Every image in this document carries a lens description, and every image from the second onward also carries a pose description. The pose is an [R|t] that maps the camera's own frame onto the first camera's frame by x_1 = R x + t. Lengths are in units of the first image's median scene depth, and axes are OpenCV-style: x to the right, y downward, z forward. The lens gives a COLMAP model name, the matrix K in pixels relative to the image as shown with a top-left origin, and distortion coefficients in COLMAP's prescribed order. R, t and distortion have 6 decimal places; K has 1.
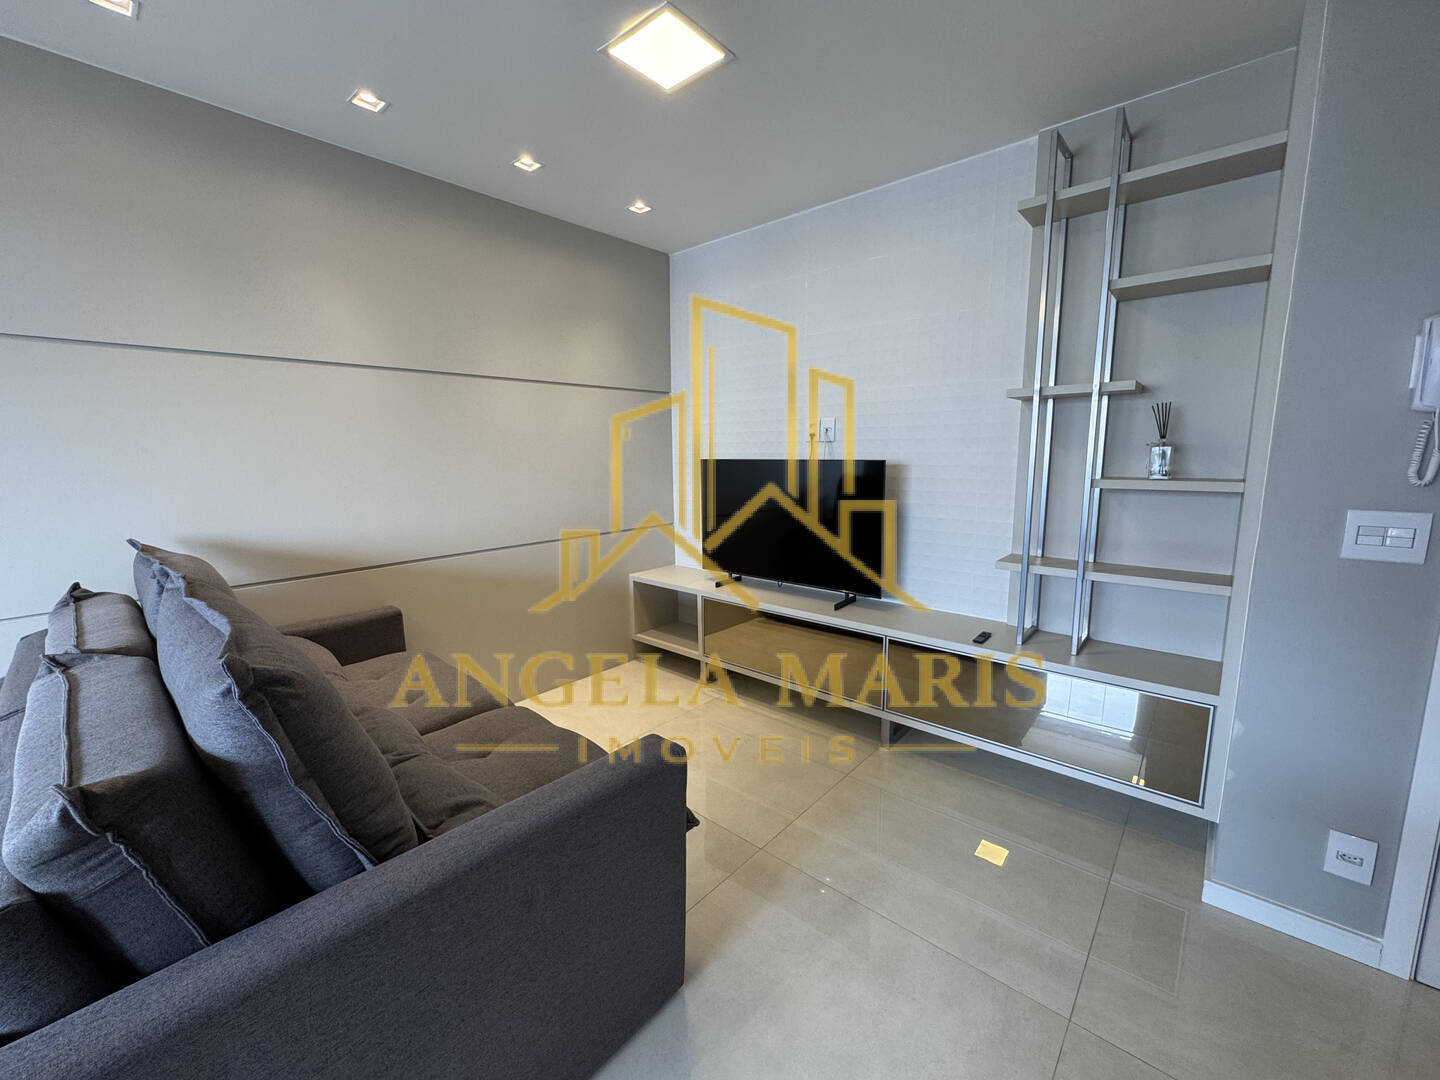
lens RADIAL K [[578.0, 0, 719.6], [0, 578.0, 538.8], [0, 0, 1]] dist [-0.001569, 0.000397]
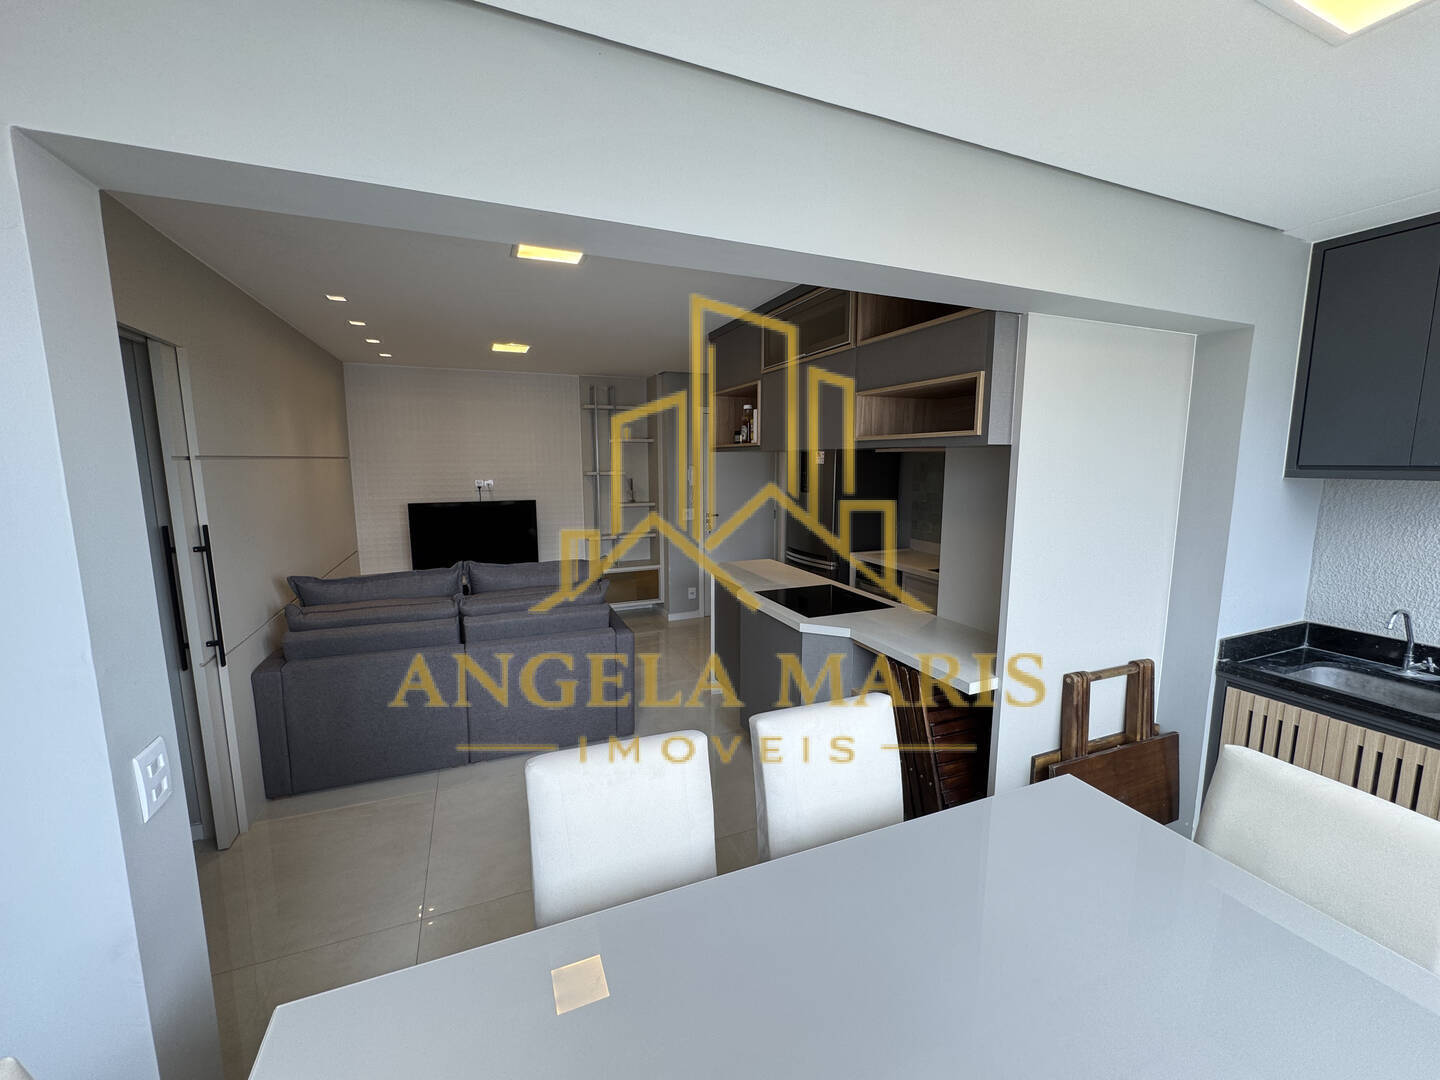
lens RADIAL K [[567.9, 0, 718.7], [0, 567.9, 539.1], [0, 0, 1]] dist [-0.002301, -0.000119]
pose [[0.435631, -0.116242, 0.892588, -1.610982], [0.135181, 0.988829, 0.062800, -0.036848], [-0.889917, 0.093304, 0.446478, -0.679386]]
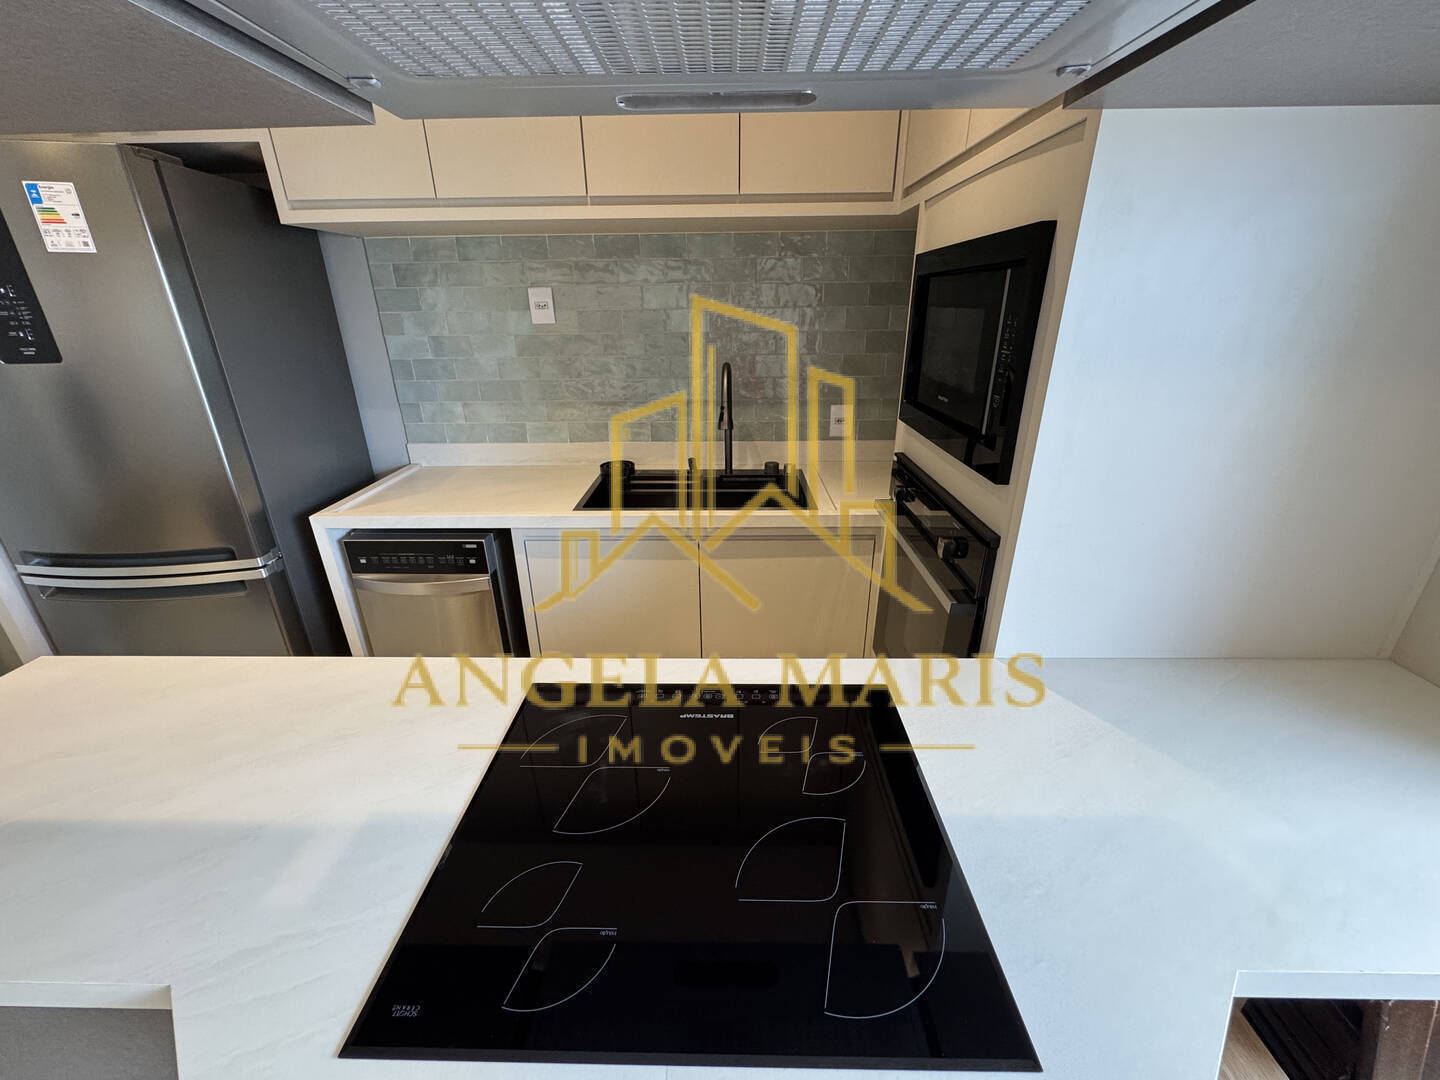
lens RADIAL K [[580.9, 0, 713.9], [0, 580.9, 534.9], [0, 0, 1]] dist [-0.000384, 0.000325]
pose [[-0.642158, -0.269448, 0.717656, -0.479149], [0.136923, 0.880817, 0.453226, -0.053190], [-0.754245, 0.389307, -0.528730, -0.163859]]
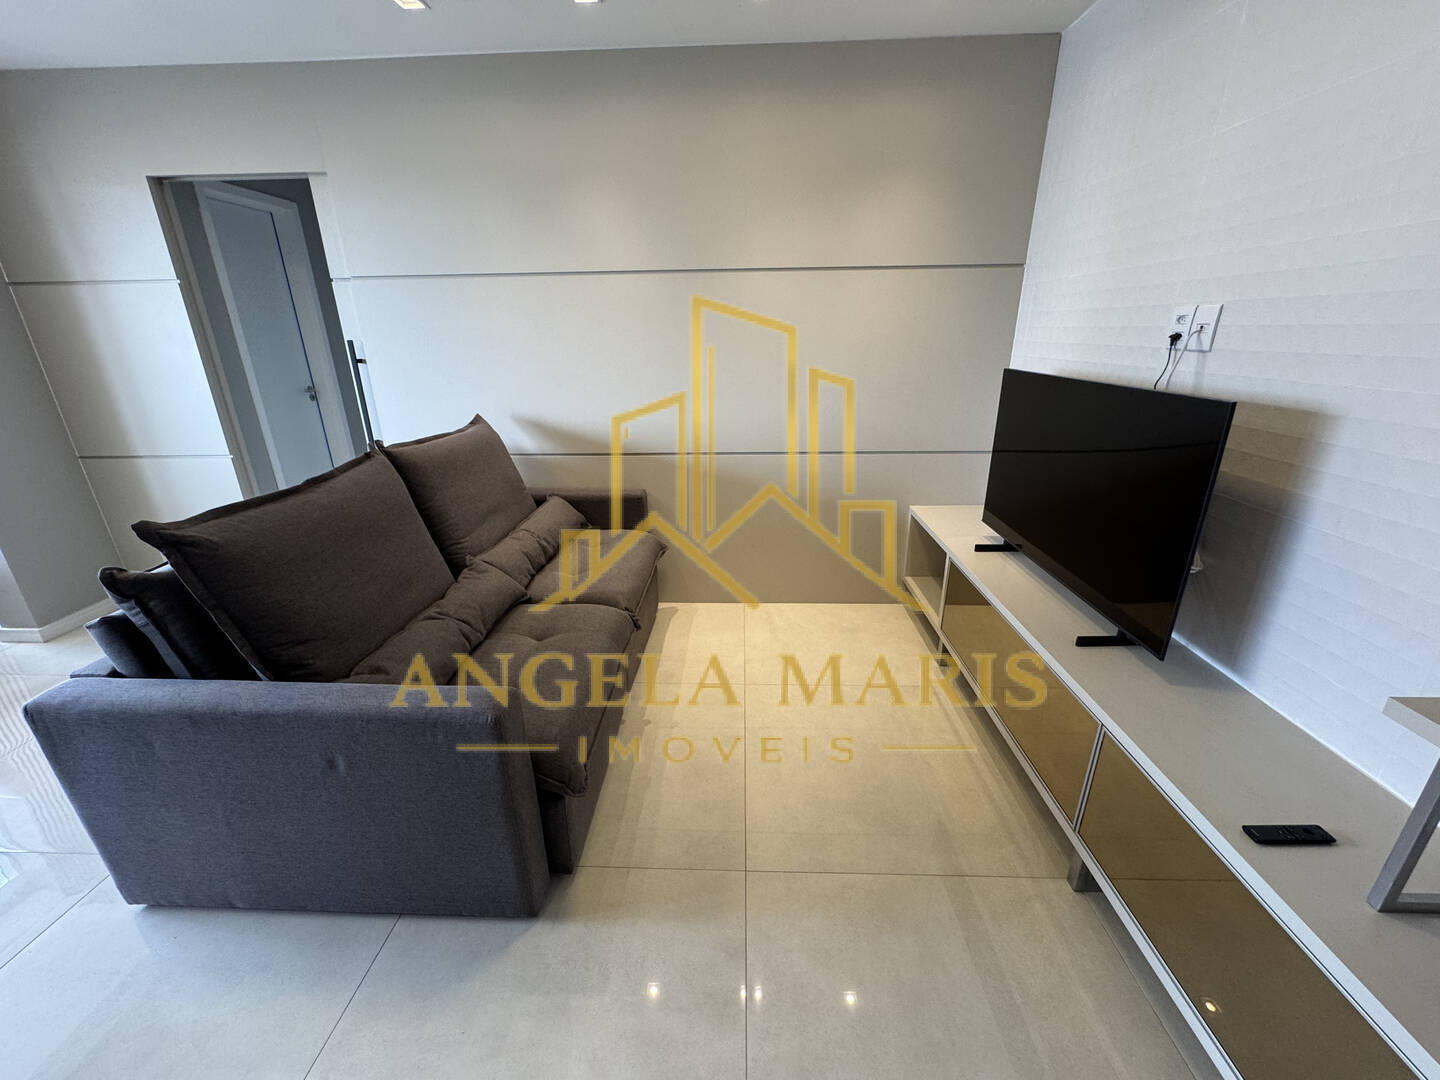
lens RADIAL K [[572.3, 0, 720.0], [0, 572.3, 540.0], [0, 0, 1]] dist [-0.002485, 0.000015]
pose [[0.632605, 0.270267, -0.725787, 0.462389], [-0.113850, 0.959406, 0.258028, -0.118204], [0.766061, -0.080599, 0.637695, 0.426931]]
